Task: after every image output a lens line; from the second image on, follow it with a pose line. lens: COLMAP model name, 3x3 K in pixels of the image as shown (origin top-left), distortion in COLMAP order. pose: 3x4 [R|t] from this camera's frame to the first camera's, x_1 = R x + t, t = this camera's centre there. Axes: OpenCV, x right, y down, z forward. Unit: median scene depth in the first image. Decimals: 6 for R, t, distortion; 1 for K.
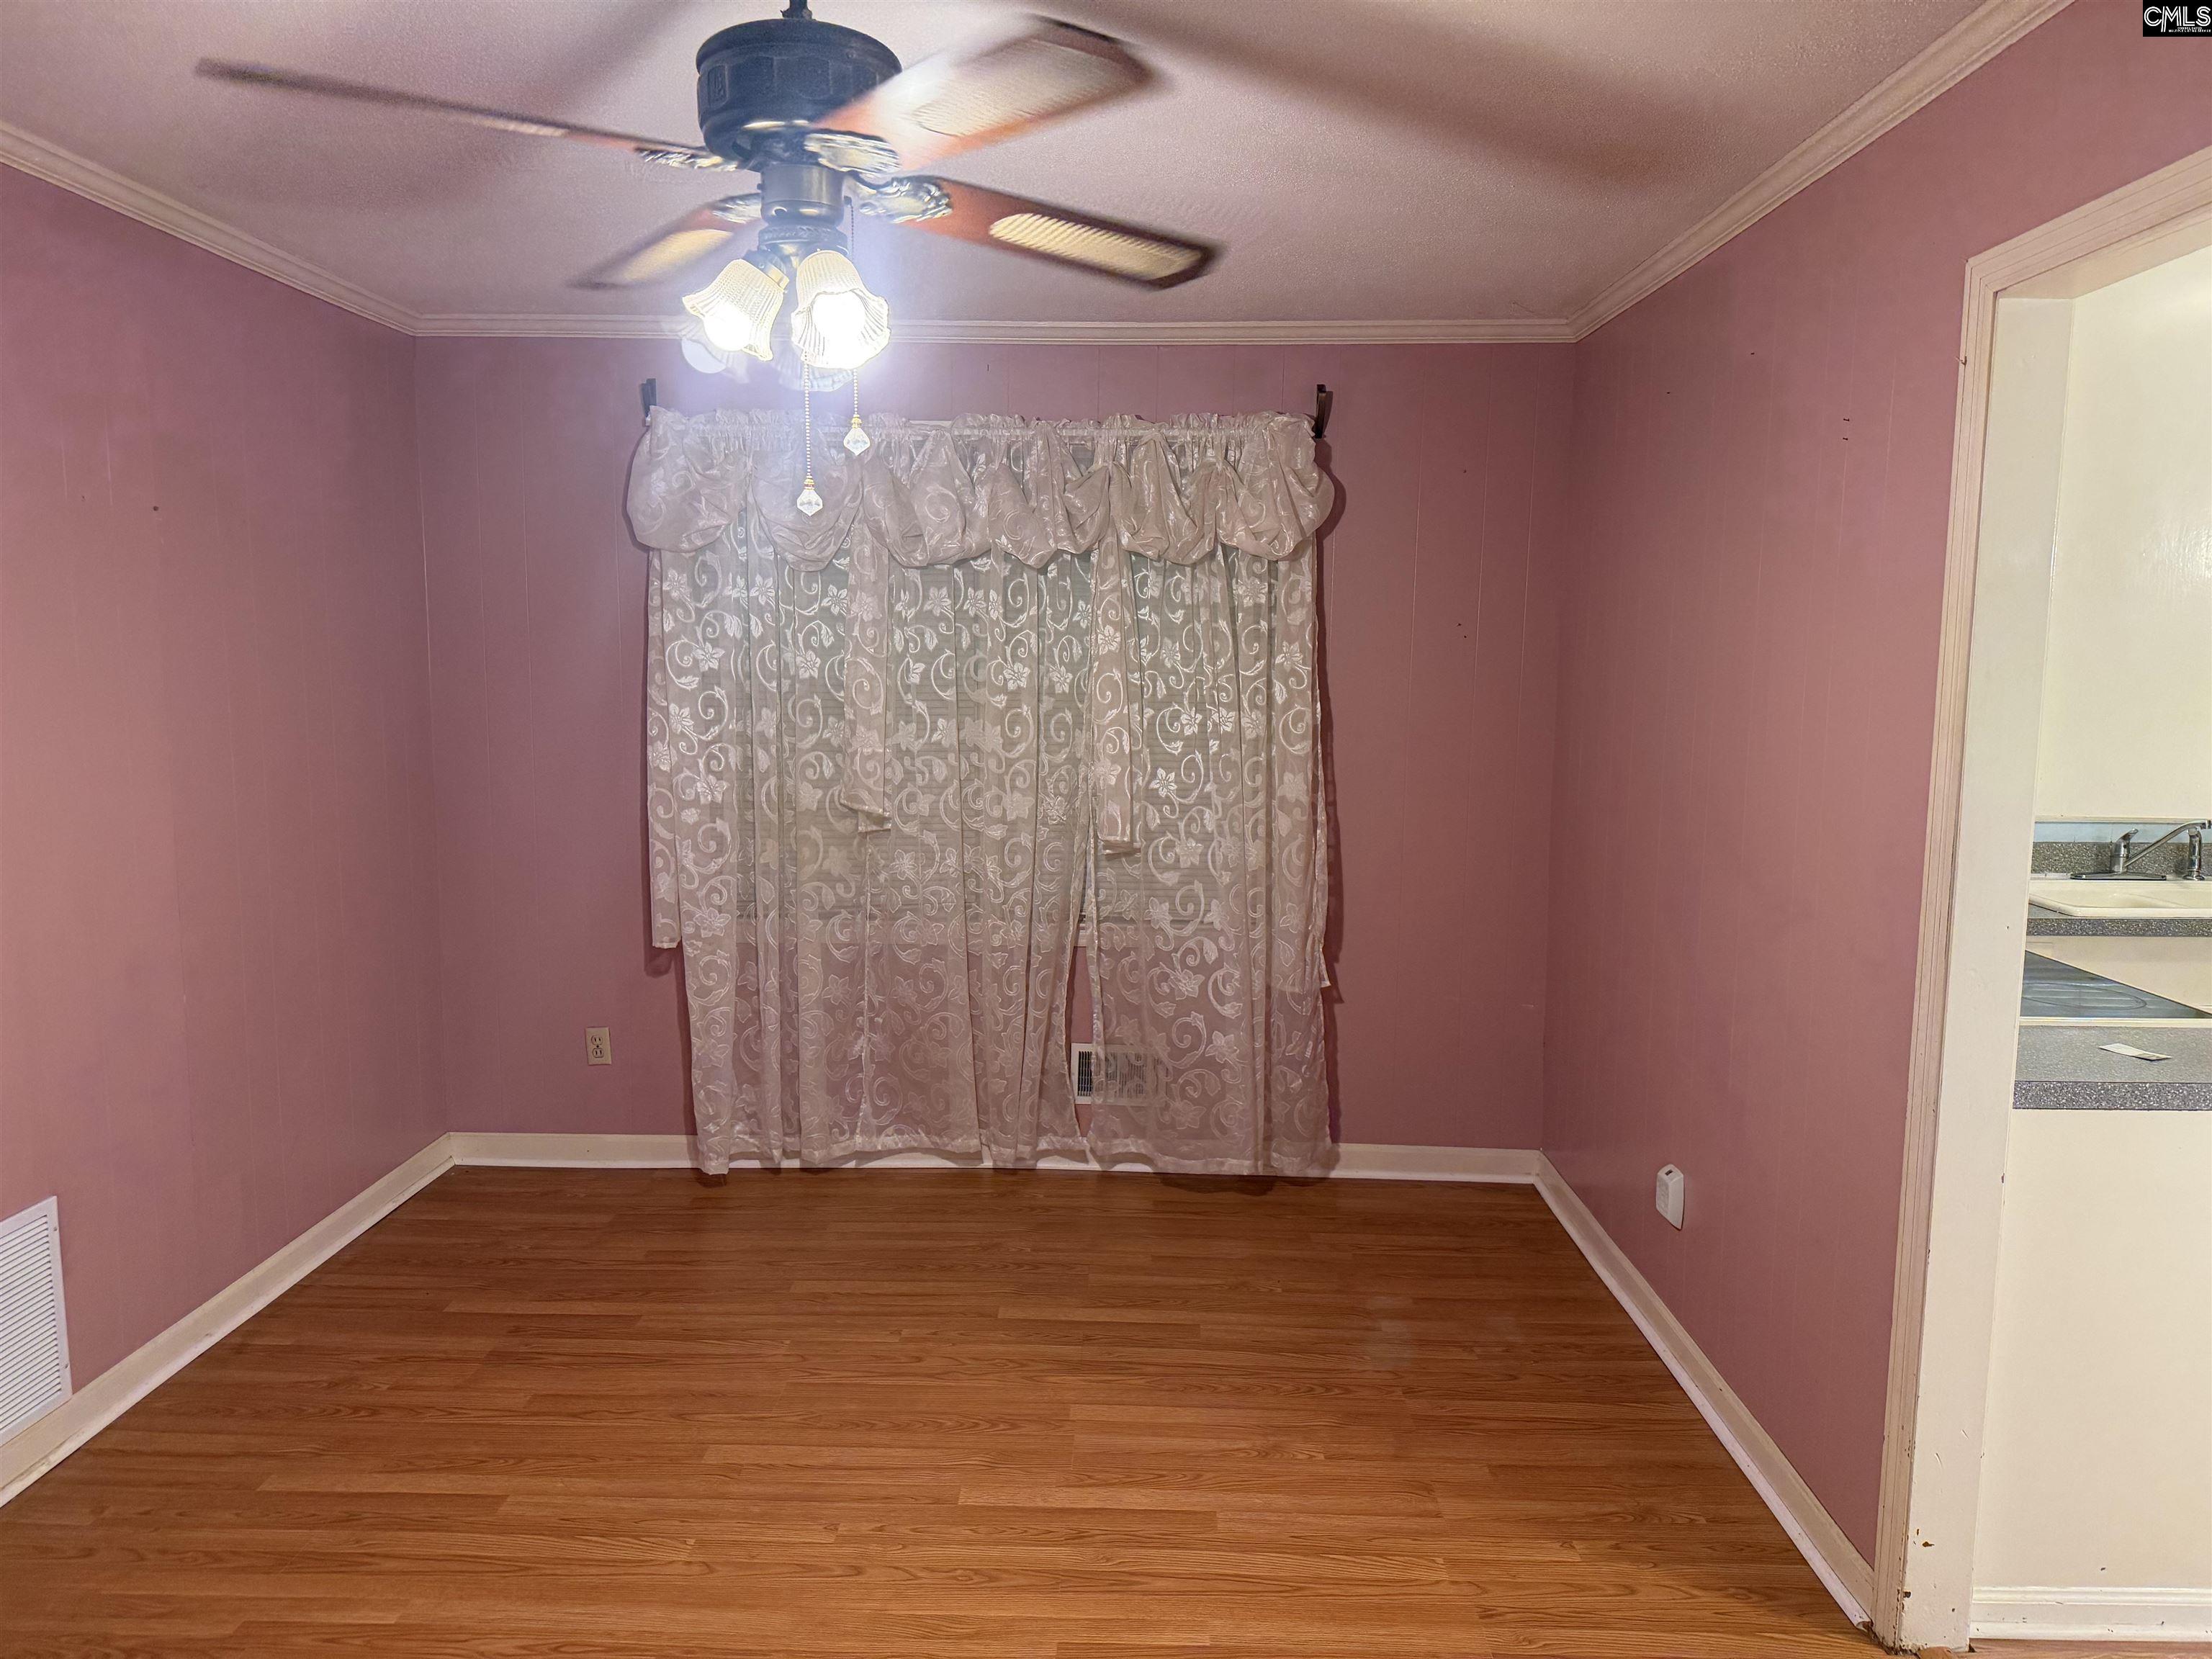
lens RADIAL K [[1557.6, 0, 1106.0], [0, 1557.6, 829.5], [0, 0, 1]] dist [0.108303, -0.143906]
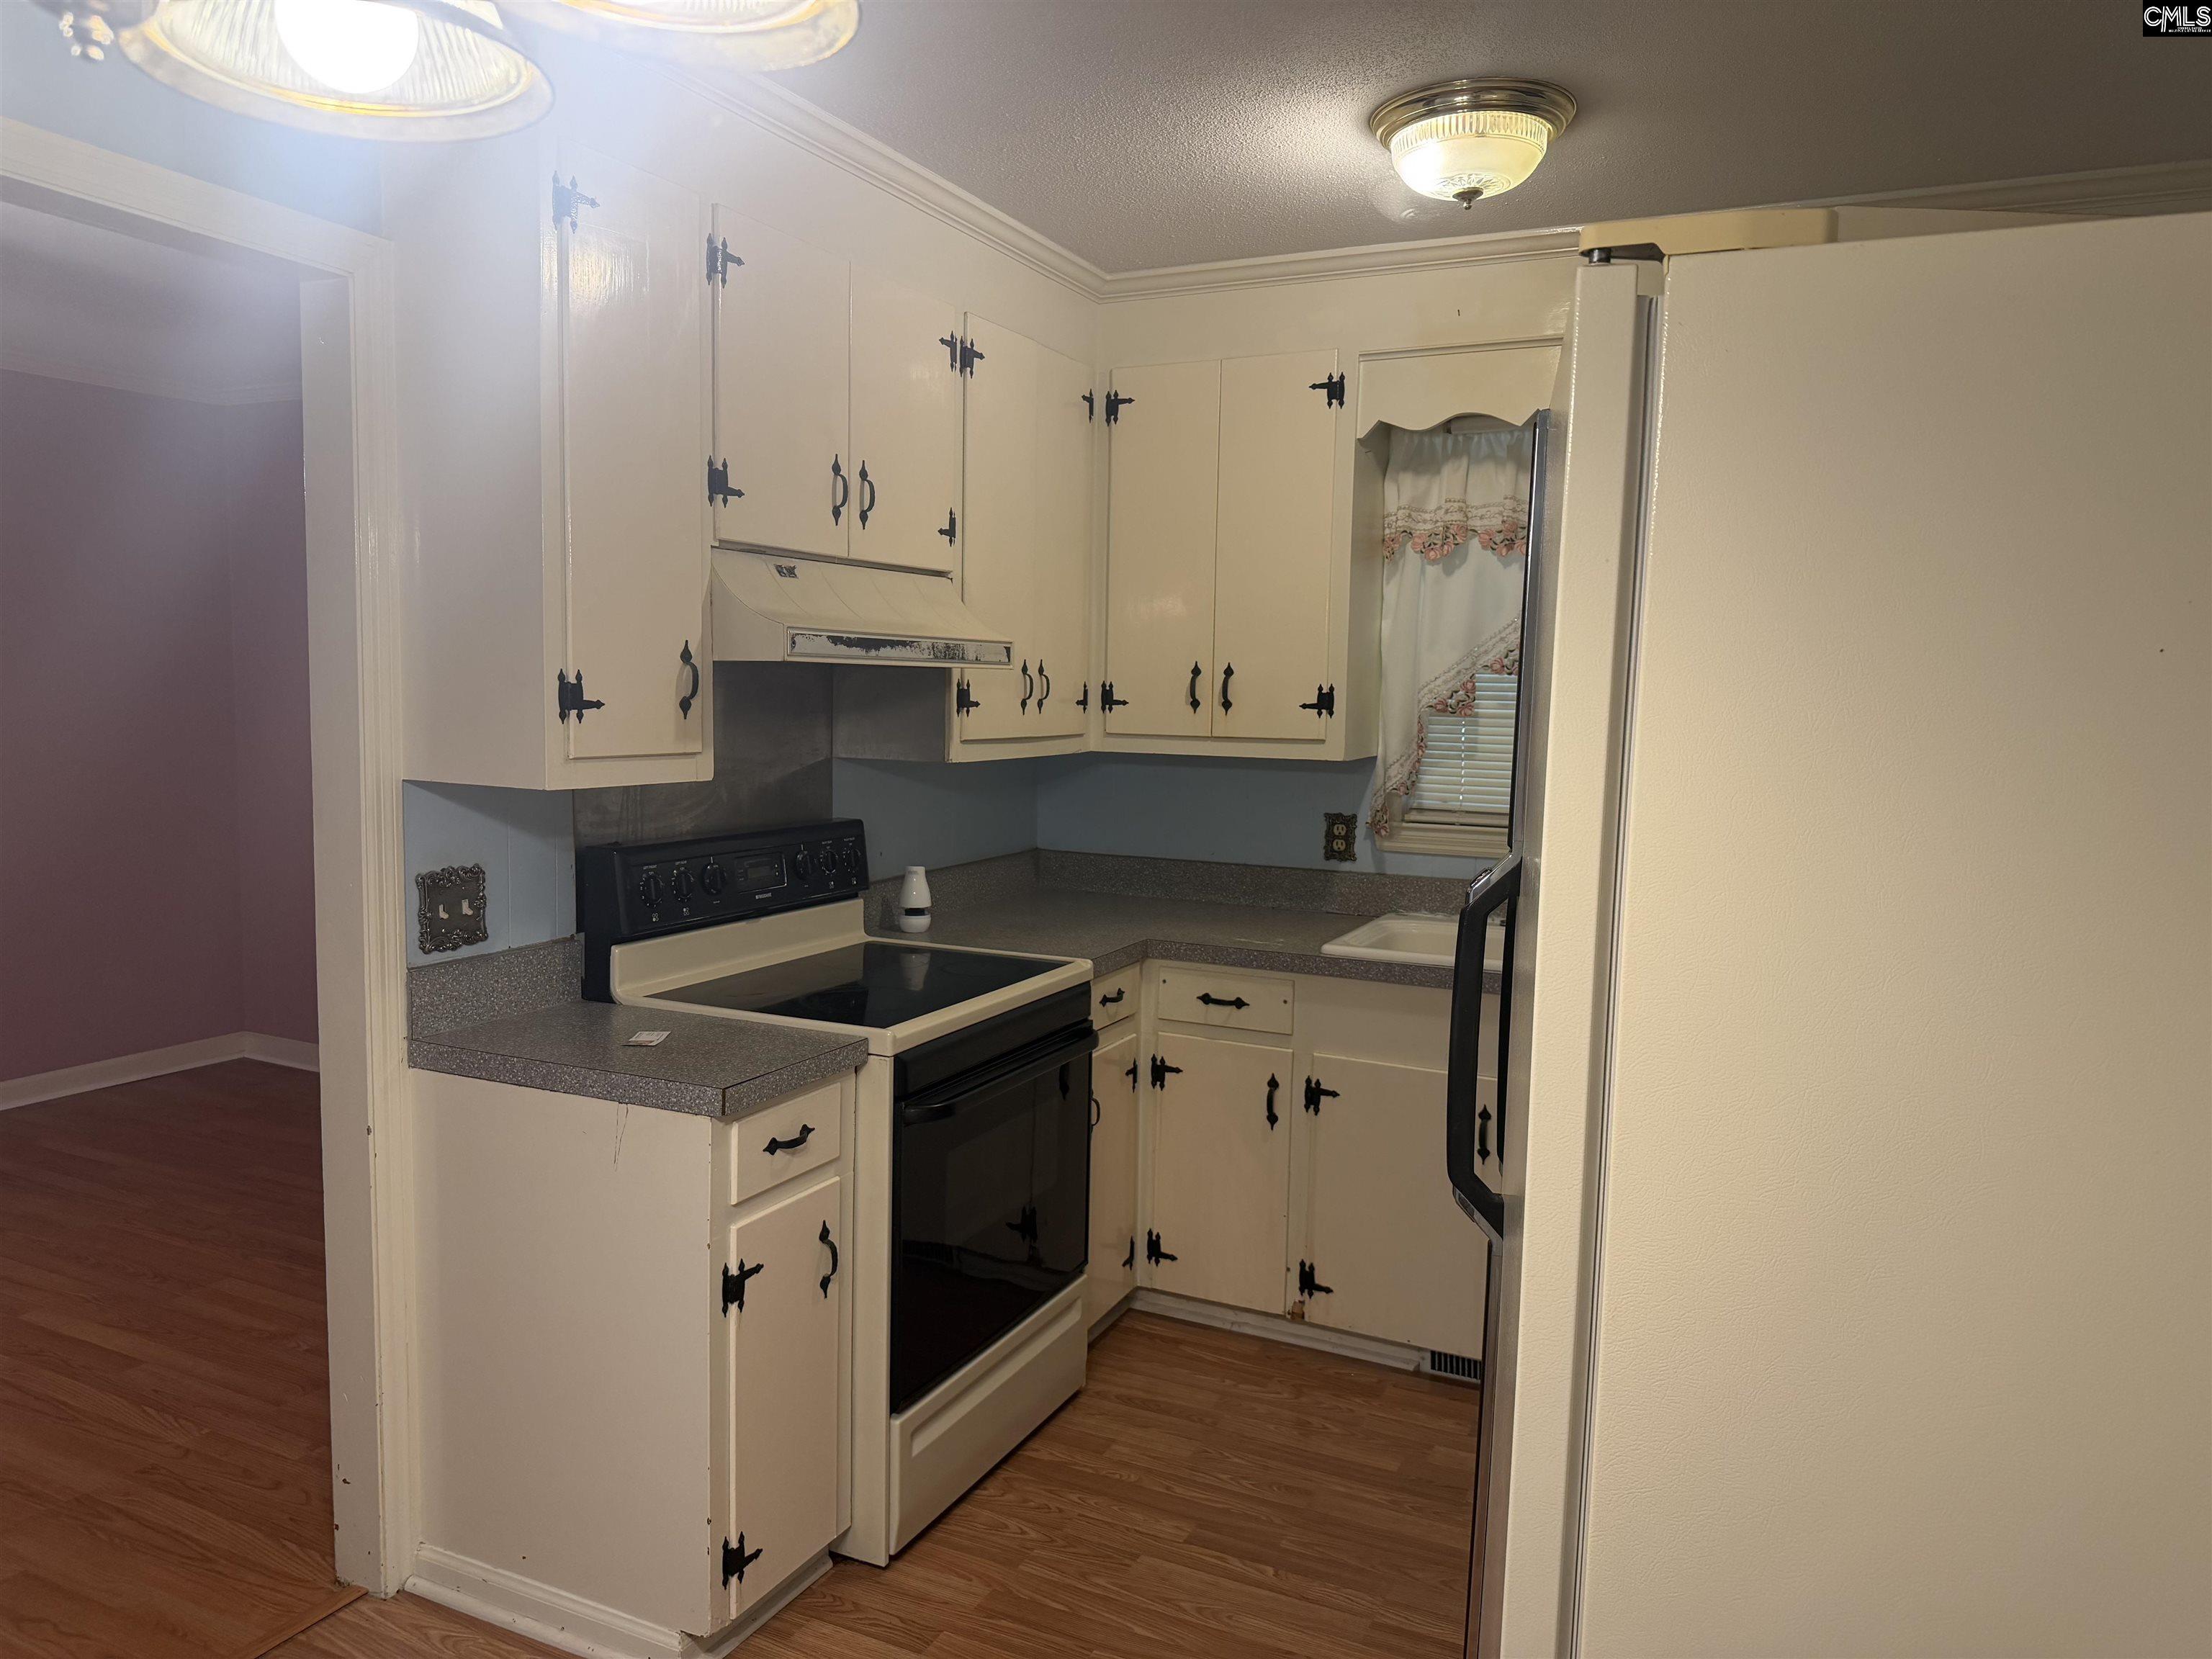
lens RADIAL K [[1557.6, 0, 1106.0], [0, 1557.6, 829.5], [0, 0, 1]] dist [0.108303, -0.143906]
pose [[0.914241, 0.055478, -0.401355, 1.236942], [-0.065357, 0.997802, -0.010952, 0.003877], [0.399865, 0.036244, 0.915857, 0.207236]]
